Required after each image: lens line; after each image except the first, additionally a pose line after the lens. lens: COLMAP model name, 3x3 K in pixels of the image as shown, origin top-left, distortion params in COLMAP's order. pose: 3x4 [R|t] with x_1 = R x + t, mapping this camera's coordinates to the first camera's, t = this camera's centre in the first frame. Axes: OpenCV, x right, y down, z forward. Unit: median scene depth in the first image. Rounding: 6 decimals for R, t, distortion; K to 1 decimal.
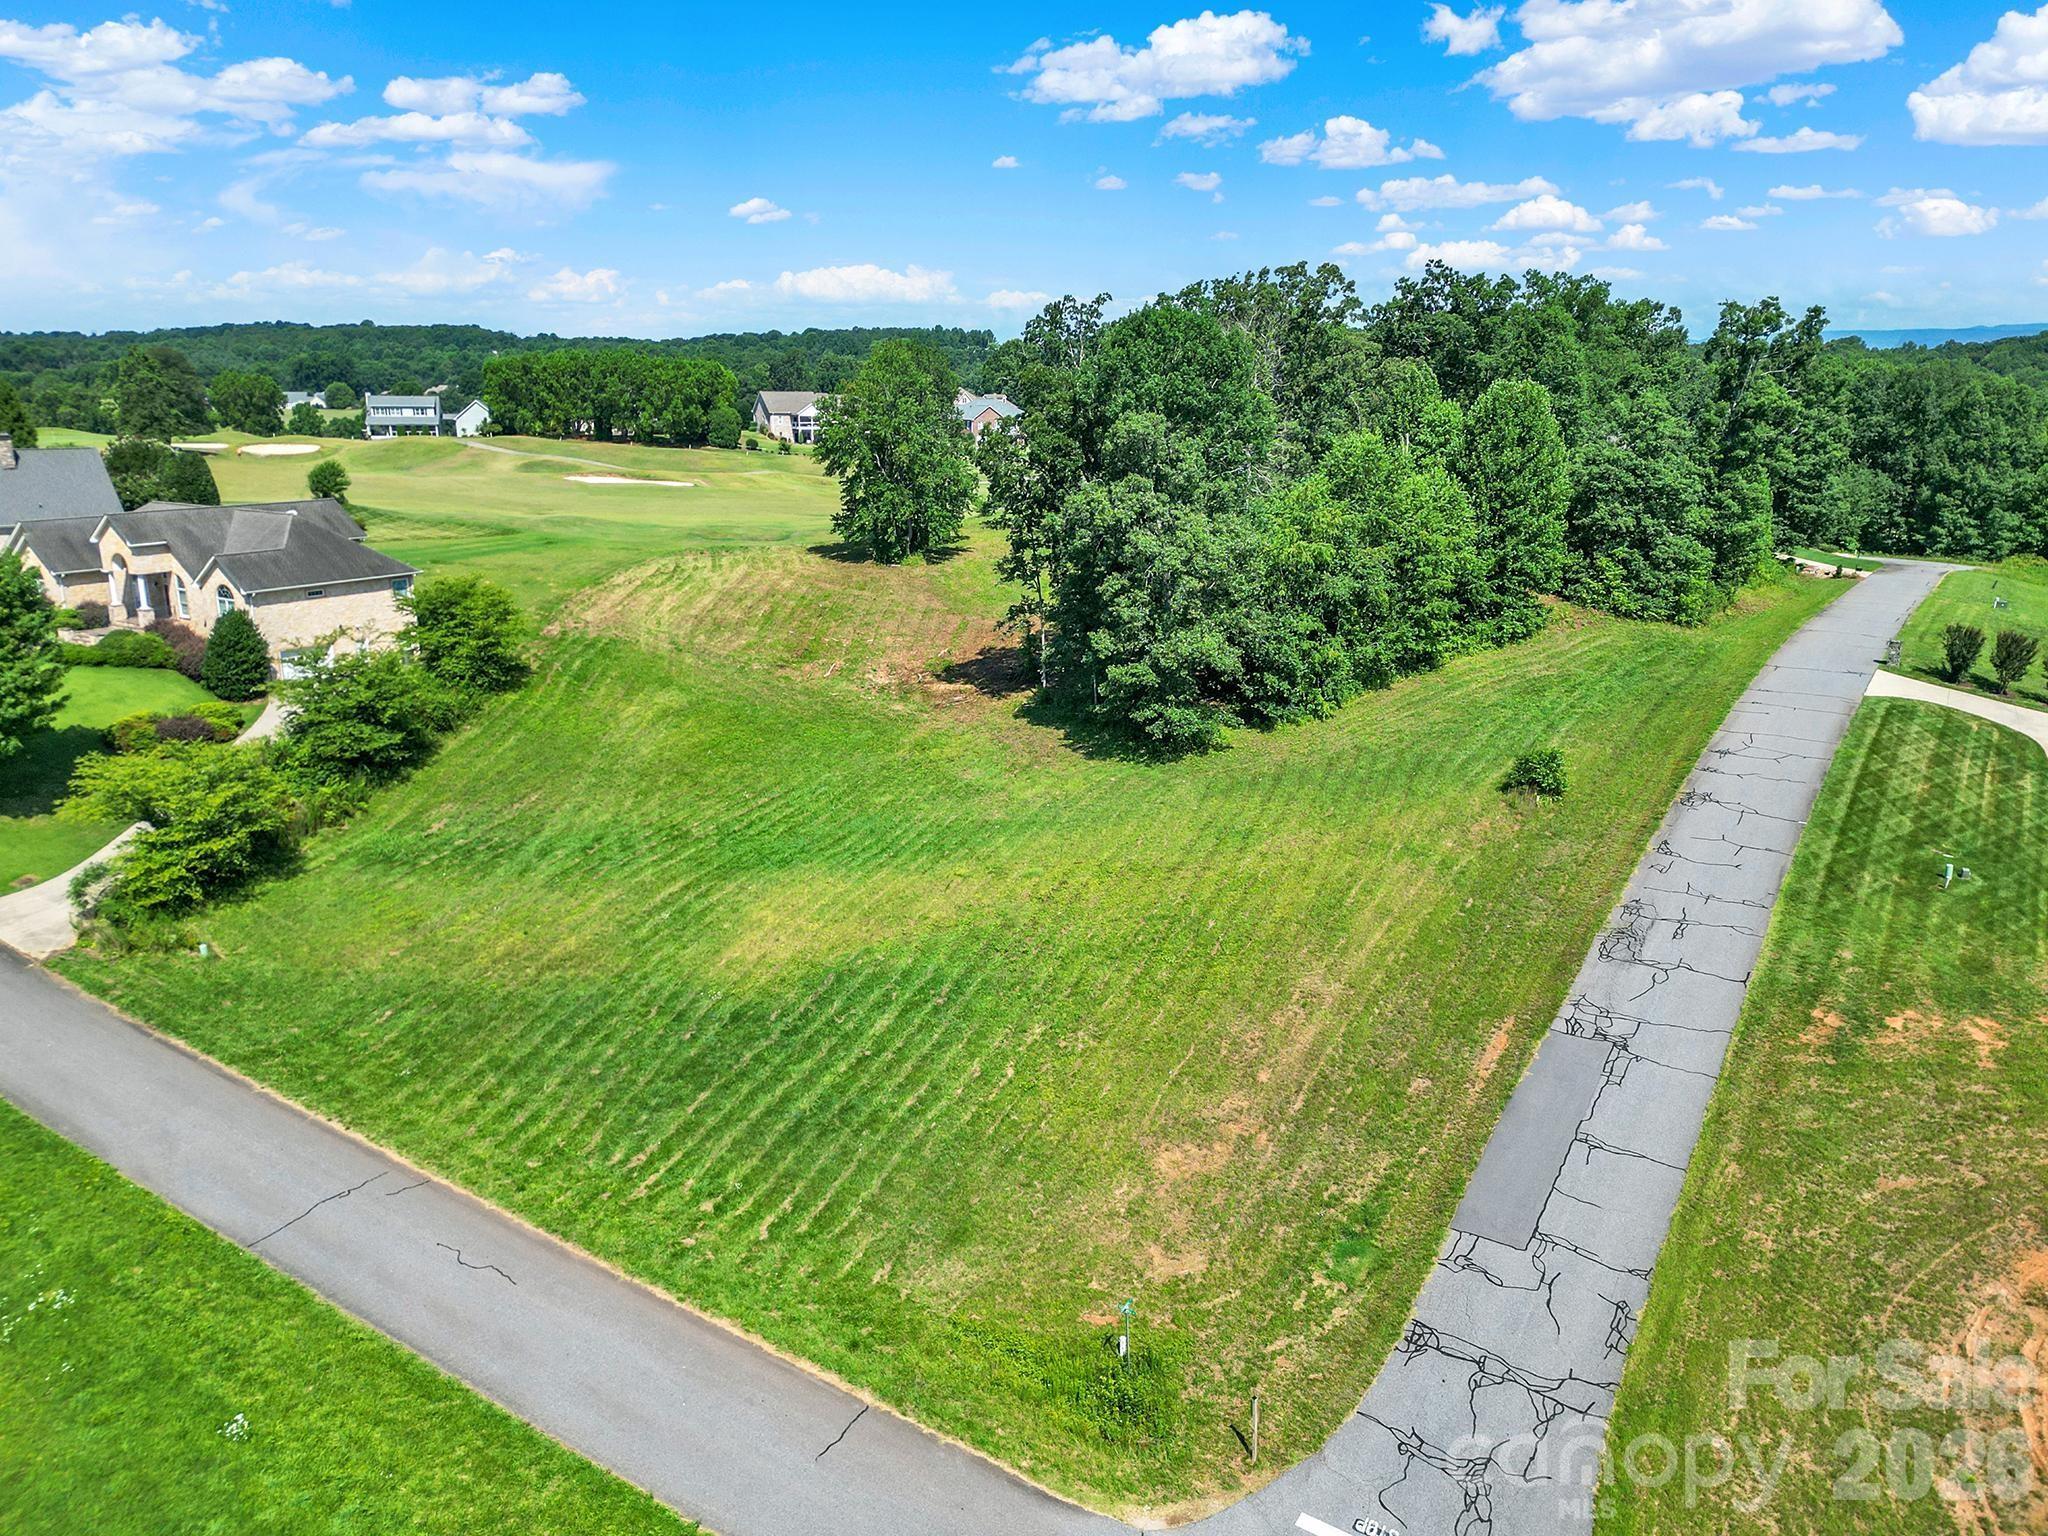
lens RADIAL K [[1457.2, 0, 1022.1], [0, 1457.2, 775.6], [0, 0, 1]] dist [0.078583, -0.078718]
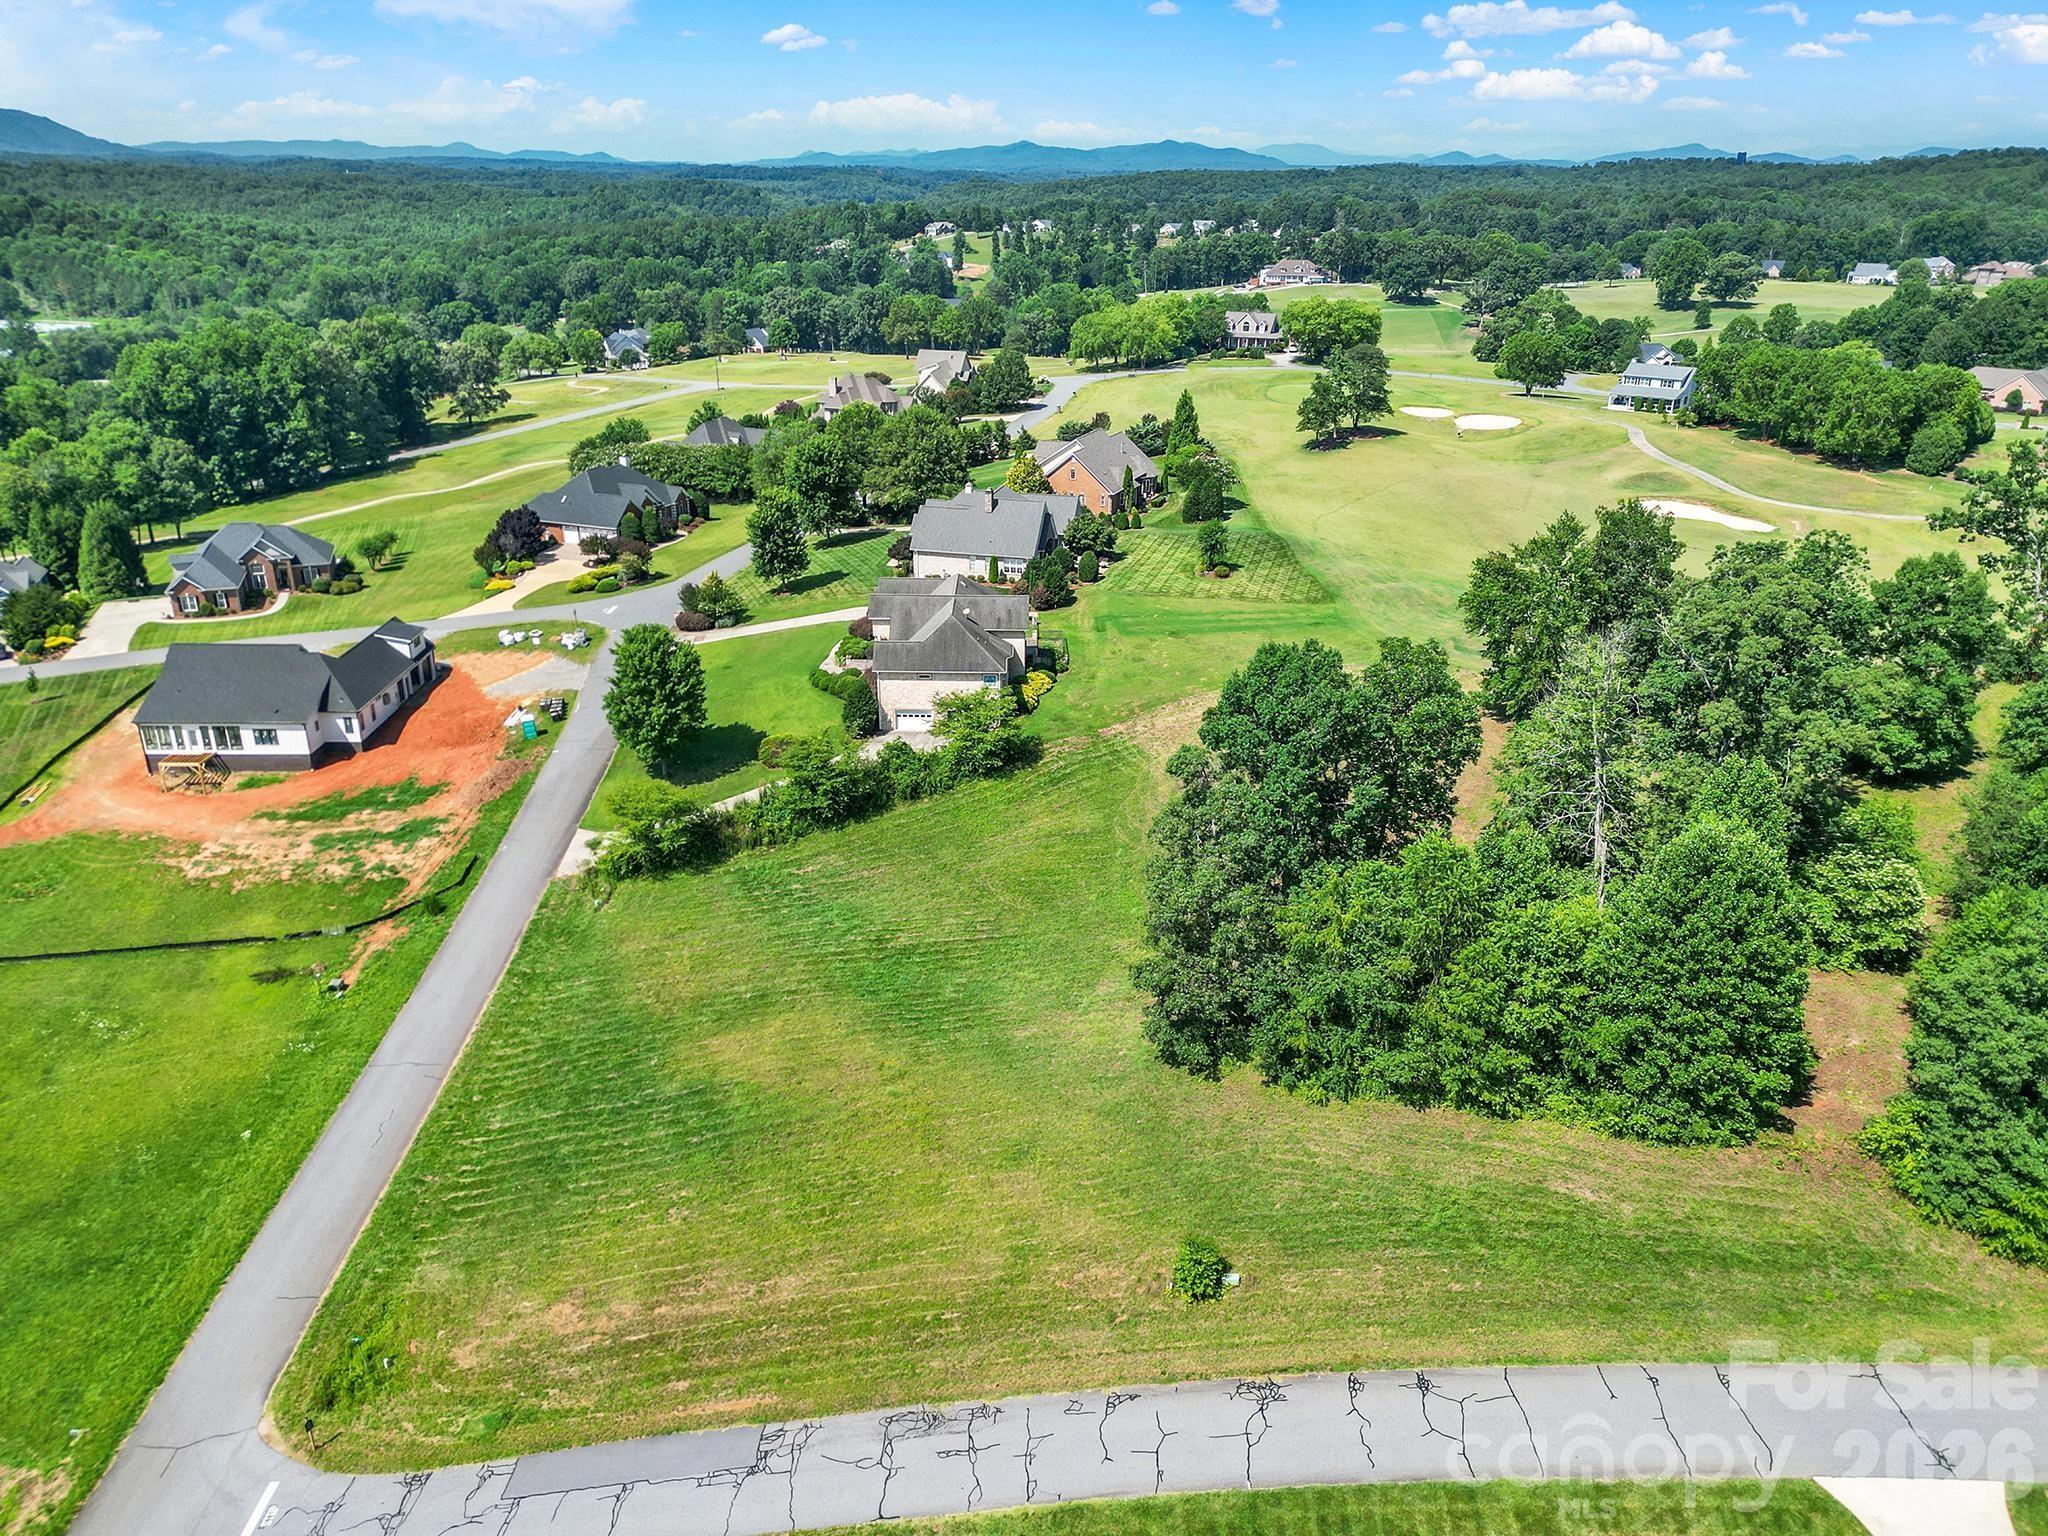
lens RADIAL K [[1457.2, 0, 1022.1], [0, 1457.2, 775.6], [0, 0, 1]] dist [0.078583, -0.078718]
pose [[0.509923, 0.325789, -0.796141, 0.892436], [-0.230546, 0.943408, 0.238389, -0.471407], [0.828750, 0.061987, 0.556175, 0.337756]]
